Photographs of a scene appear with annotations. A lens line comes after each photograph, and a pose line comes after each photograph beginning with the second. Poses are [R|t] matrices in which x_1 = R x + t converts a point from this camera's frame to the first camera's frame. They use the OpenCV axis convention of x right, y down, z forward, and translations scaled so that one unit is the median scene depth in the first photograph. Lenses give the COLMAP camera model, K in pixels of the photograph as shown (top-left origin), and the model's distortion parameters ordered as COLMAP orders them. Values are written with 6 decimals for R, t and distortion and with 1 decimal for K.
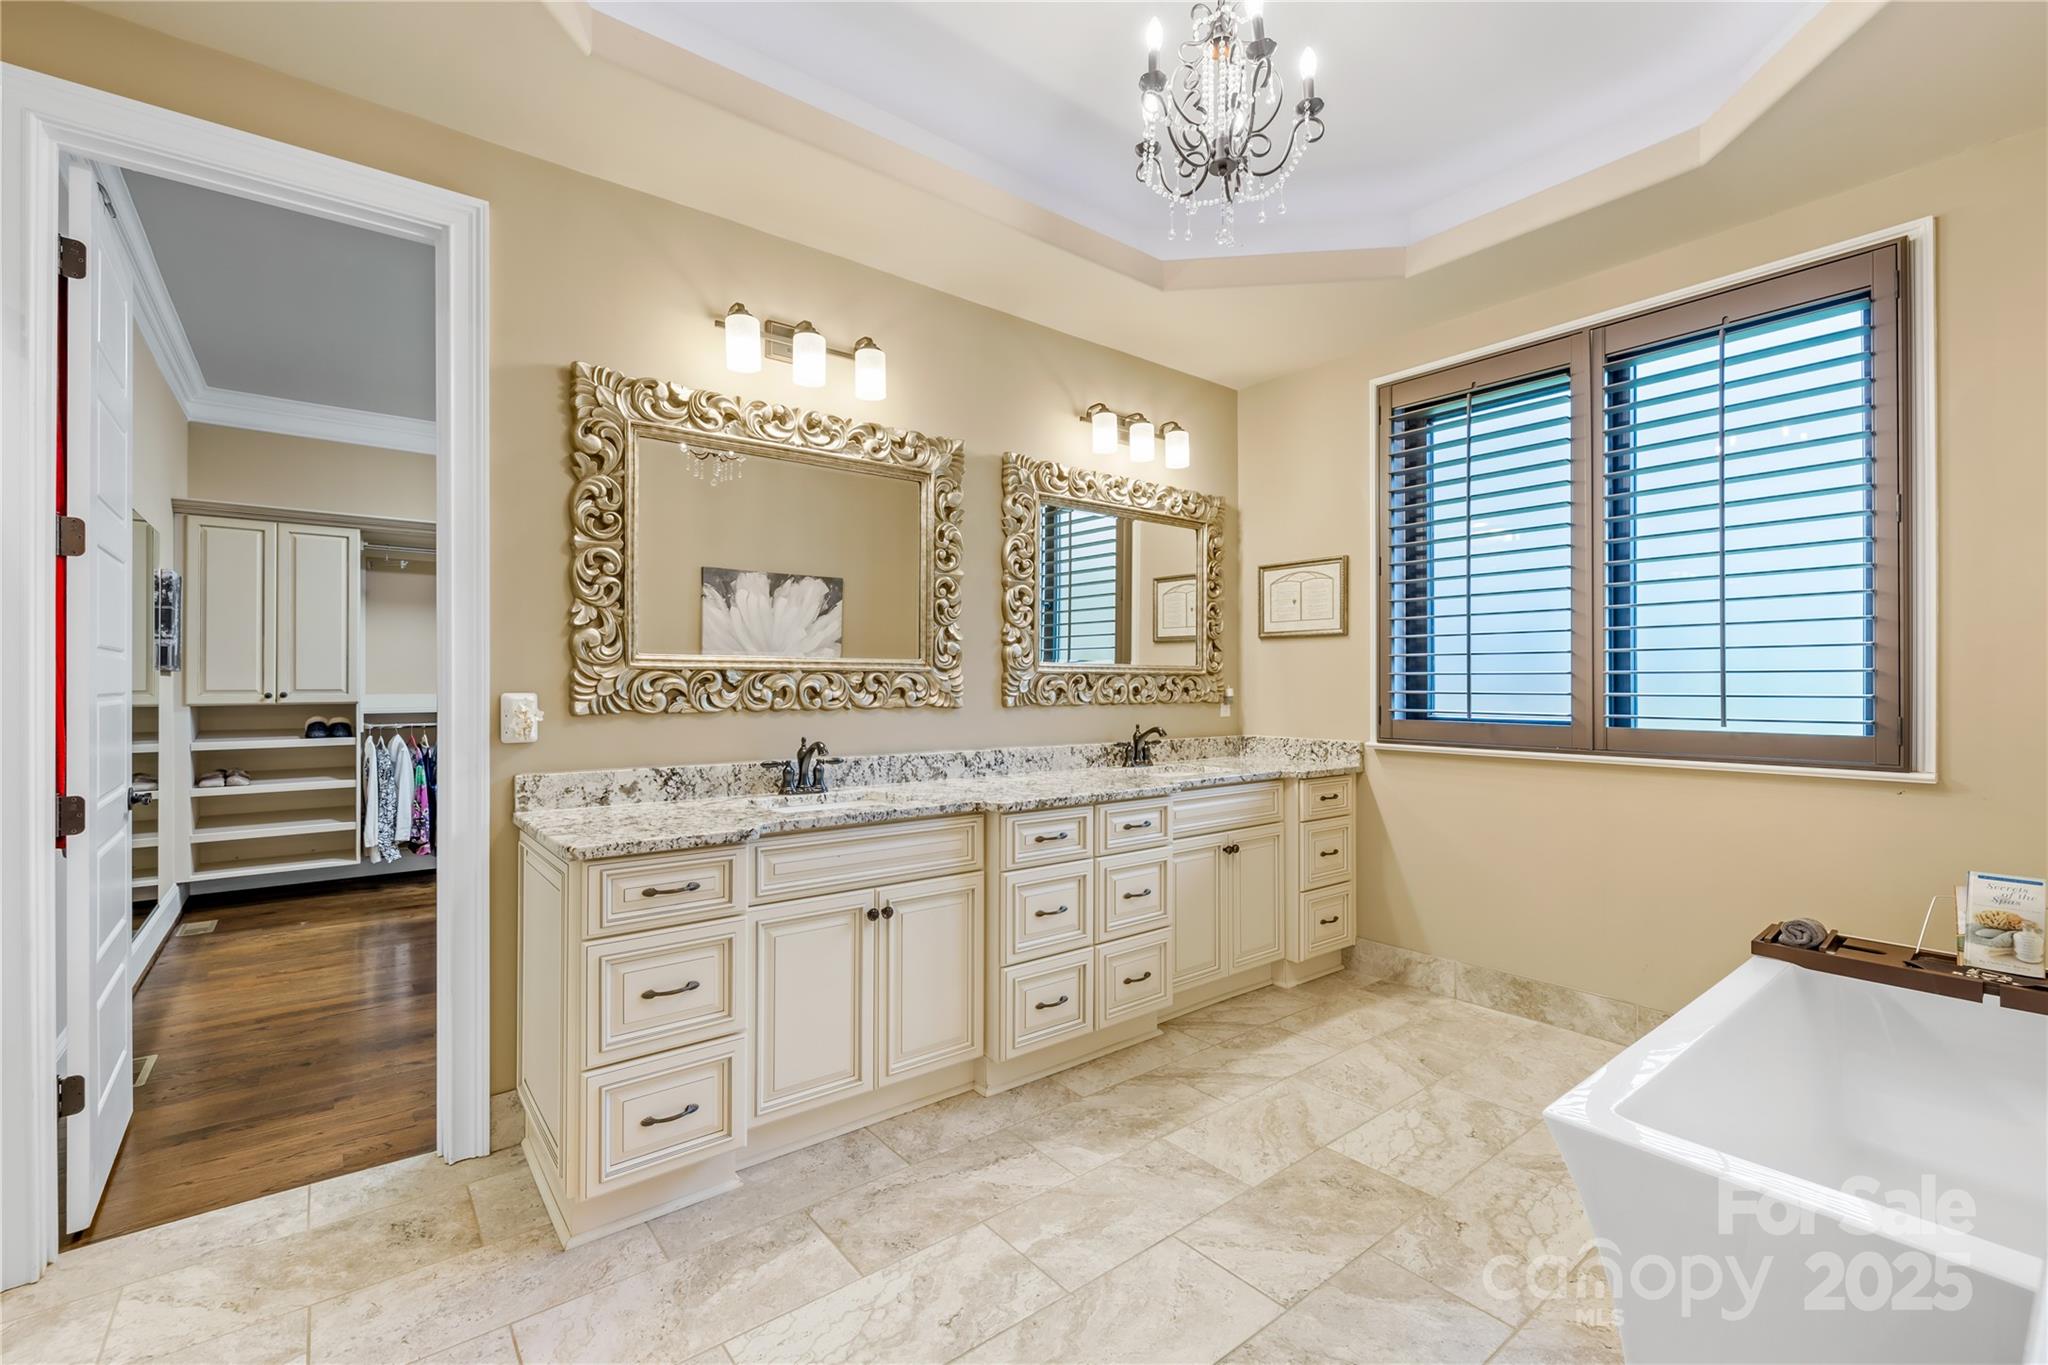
lens RADIAL K [[885.4, 0, 1013.7], [0, 885.4, 681.0], [0, 0, 1]] dist [-0.010805, 0.000874]
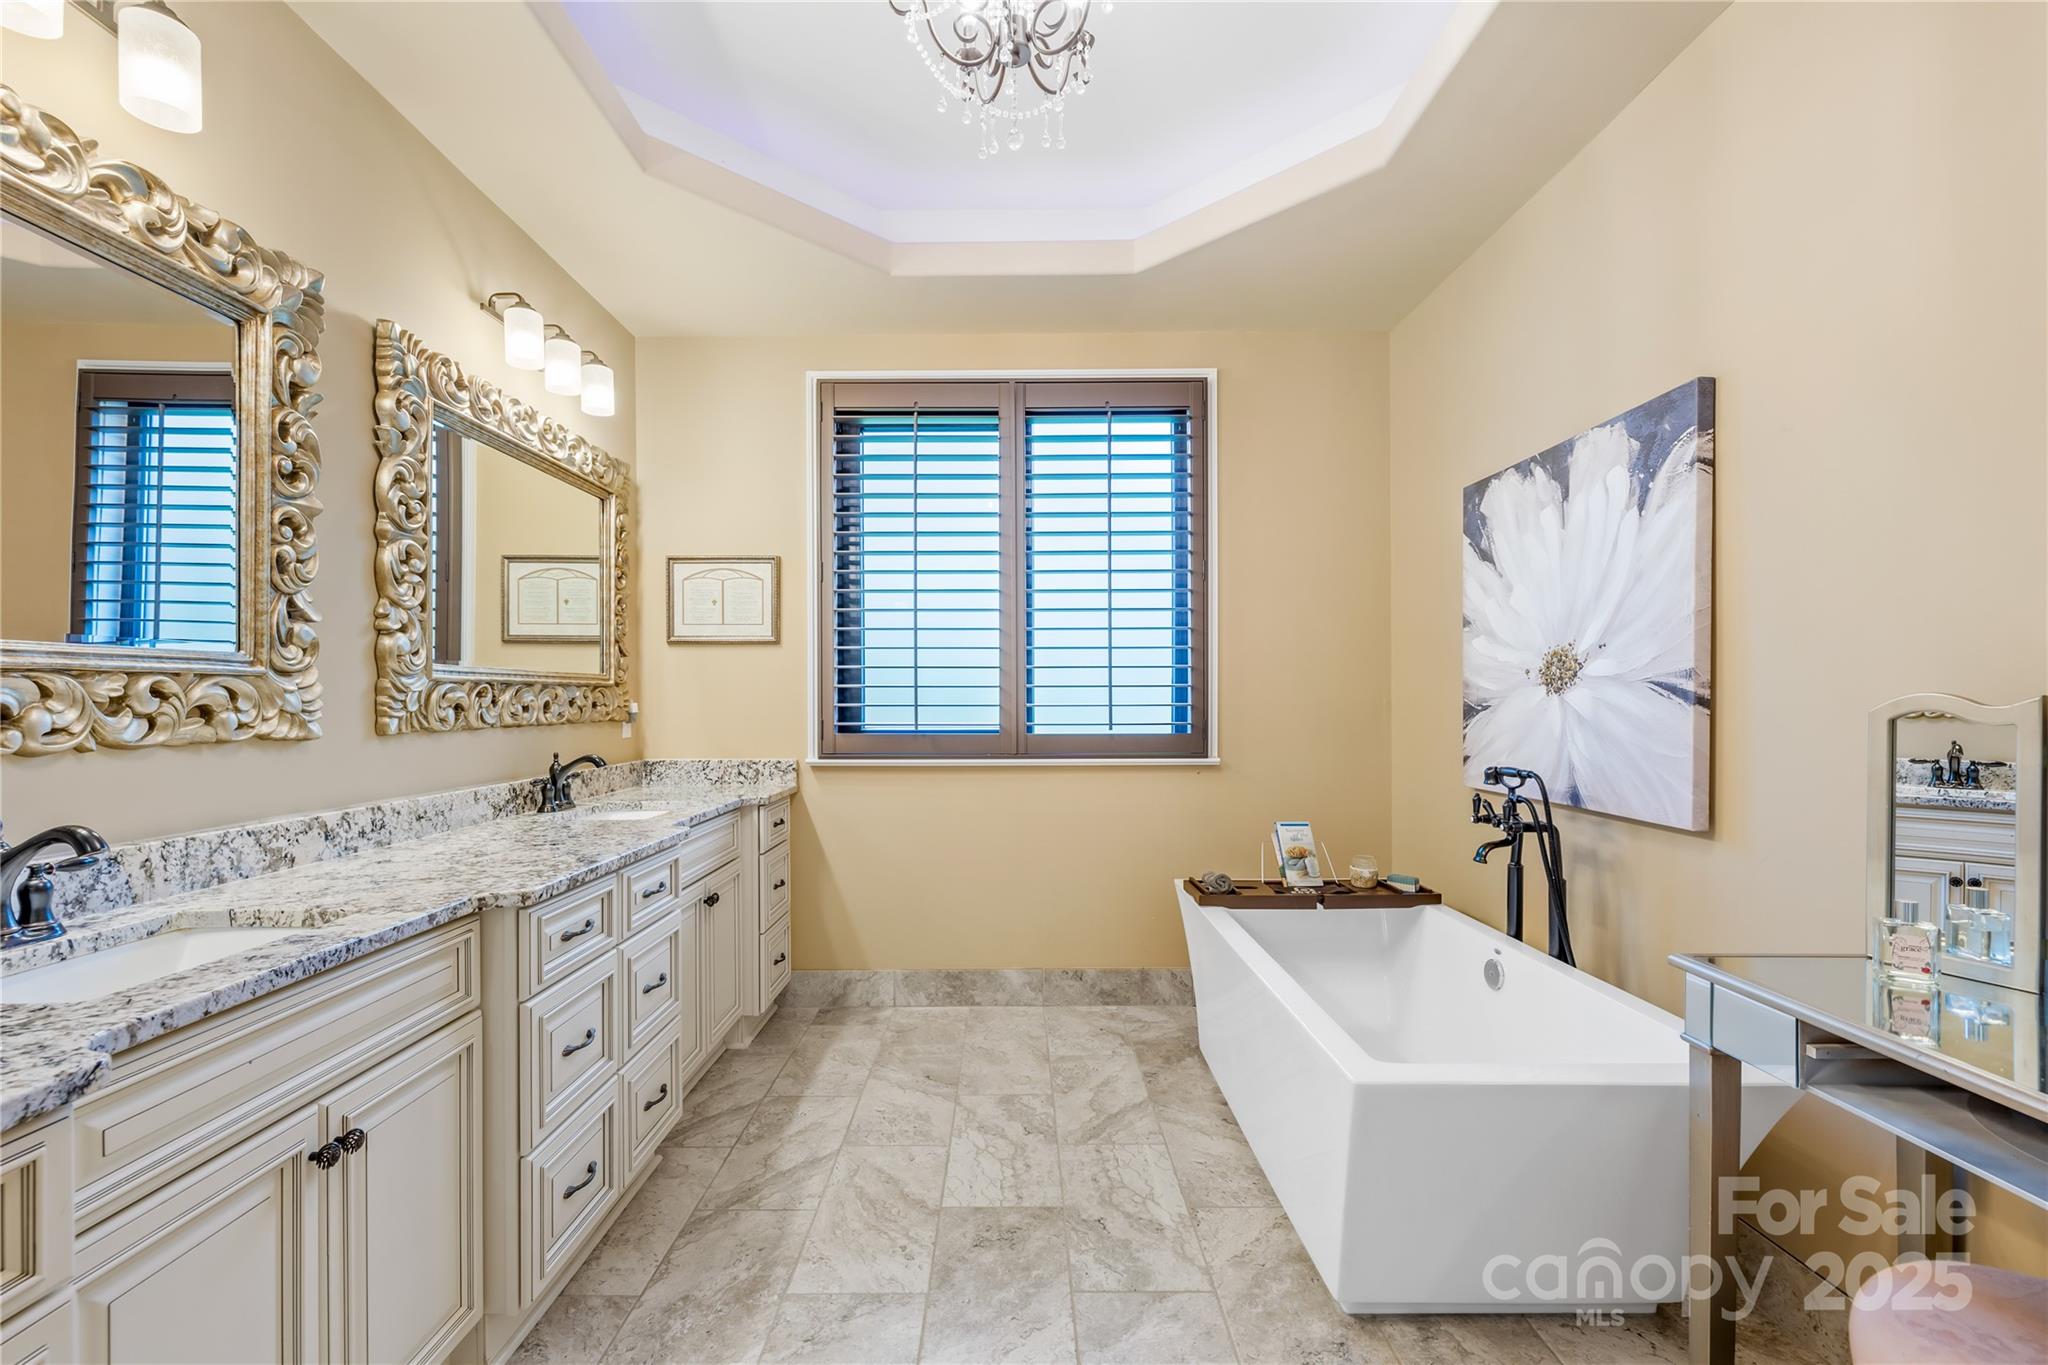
lens RADIAL K [[885.4, 0, 1027.3], [0, 885.4, 703.4], [0, 0, 1]] dist [-0.010805, 0.000874]
pose [[0.610655, -0.007974, 0.791857, -0.234536], [0.000904, 0.999956, 0.009372, 0.002160], [-0.791896, -0.005007, 0.610635, 0.291494]]
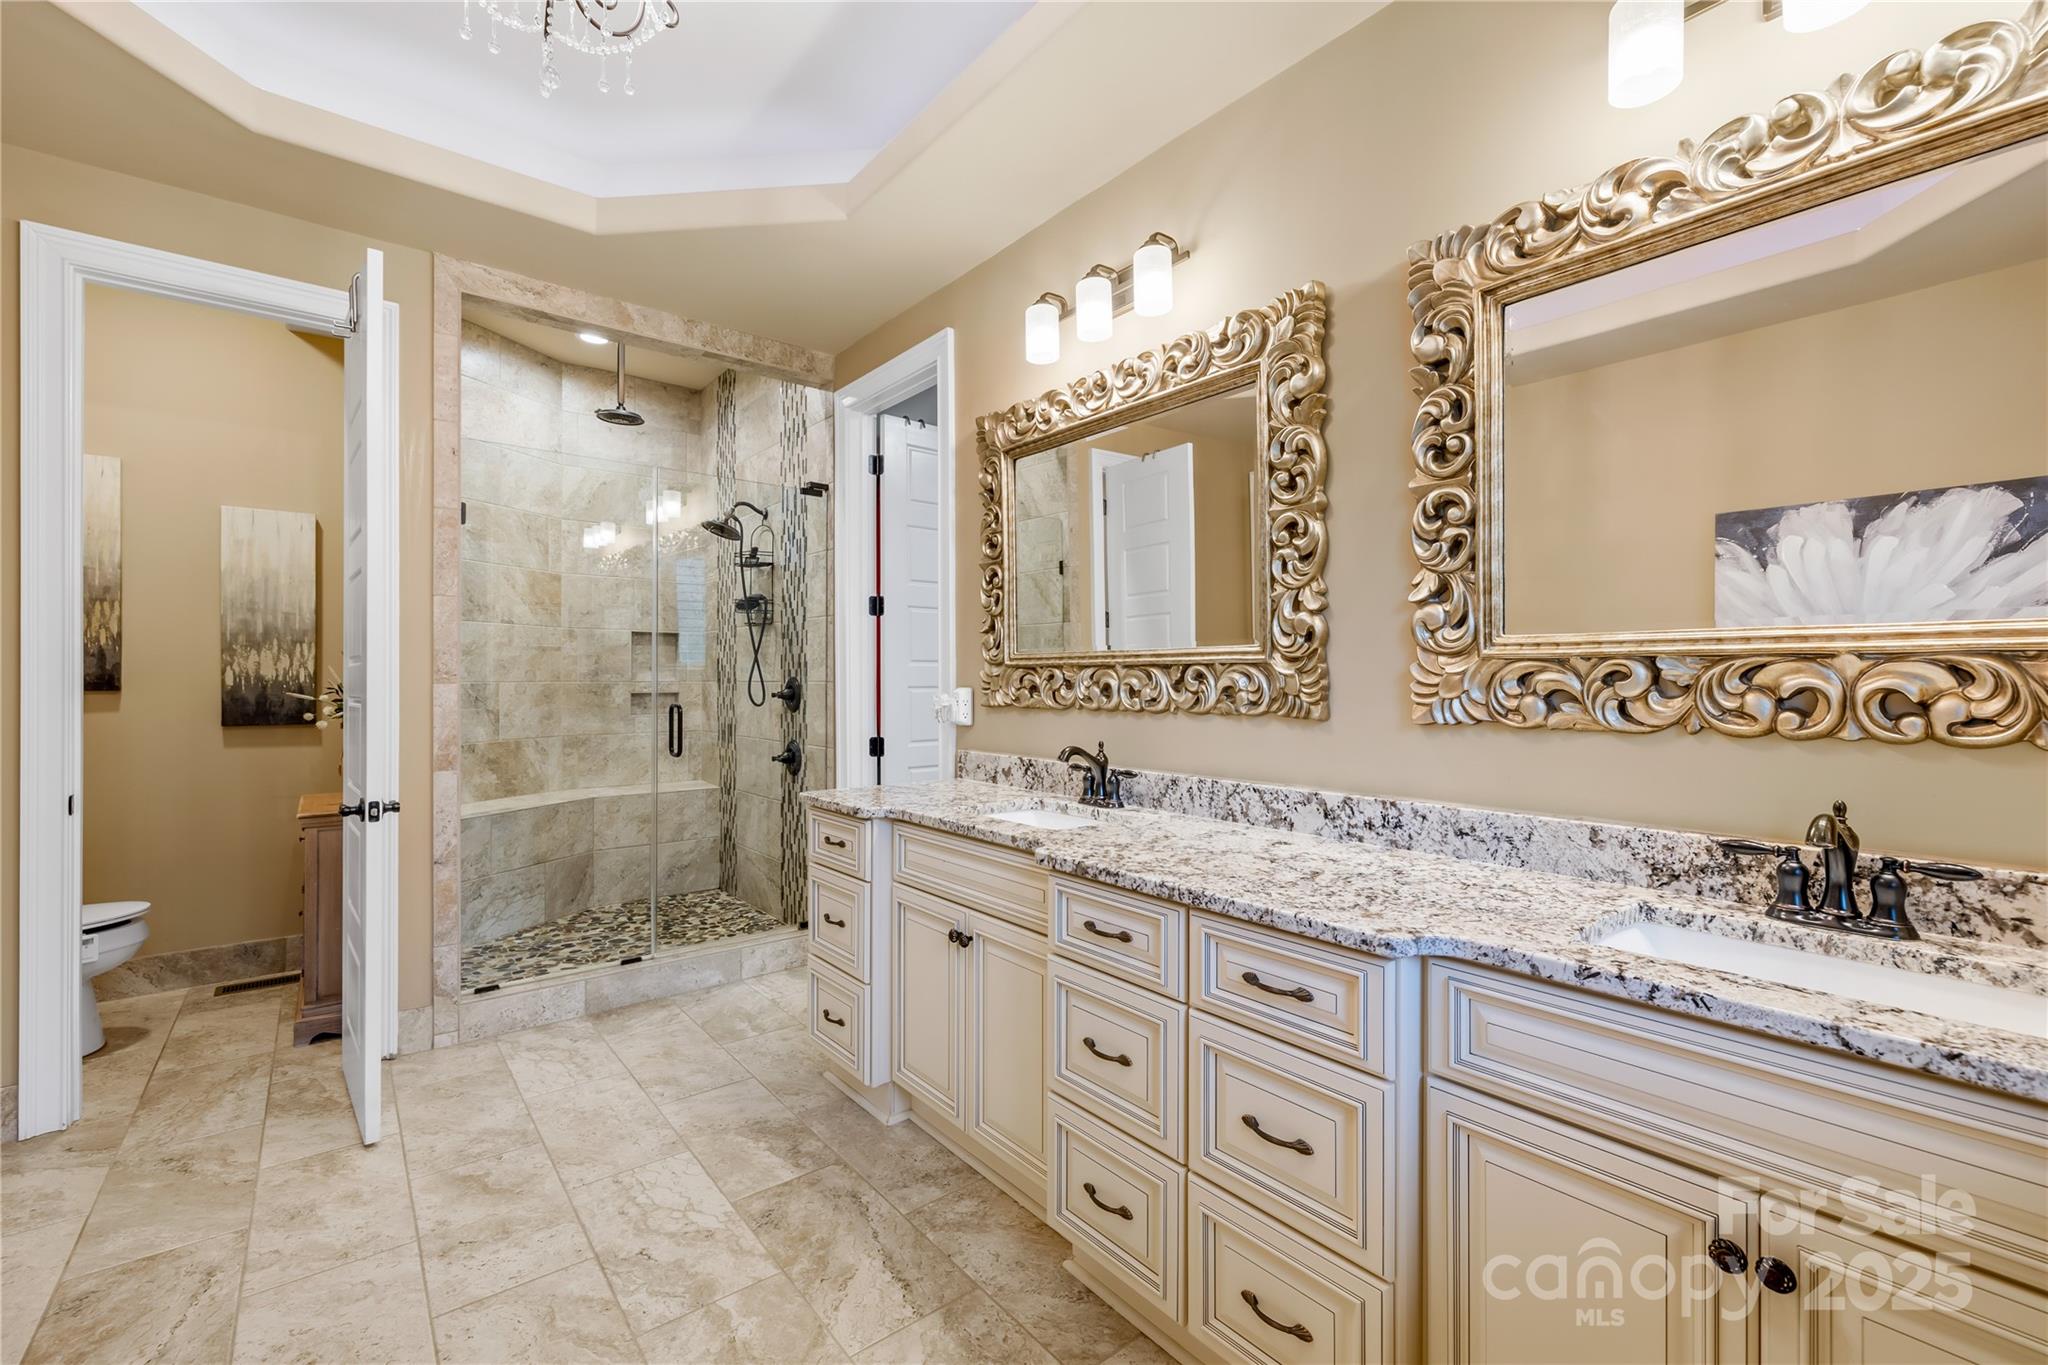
lens RADIAL K [[885.4, 0, 1016.5], [0, 885.4, 688.1], [0, 0, 1]] dist [-0.010805, 0.000874]
pose [[-0.013226, 0.002669, -0.999909, 0.563047], [-0.003994, 0.999988, 0.002723, 0.007663], [0.999905, 0.004029, -0.013215, 0.815471]]
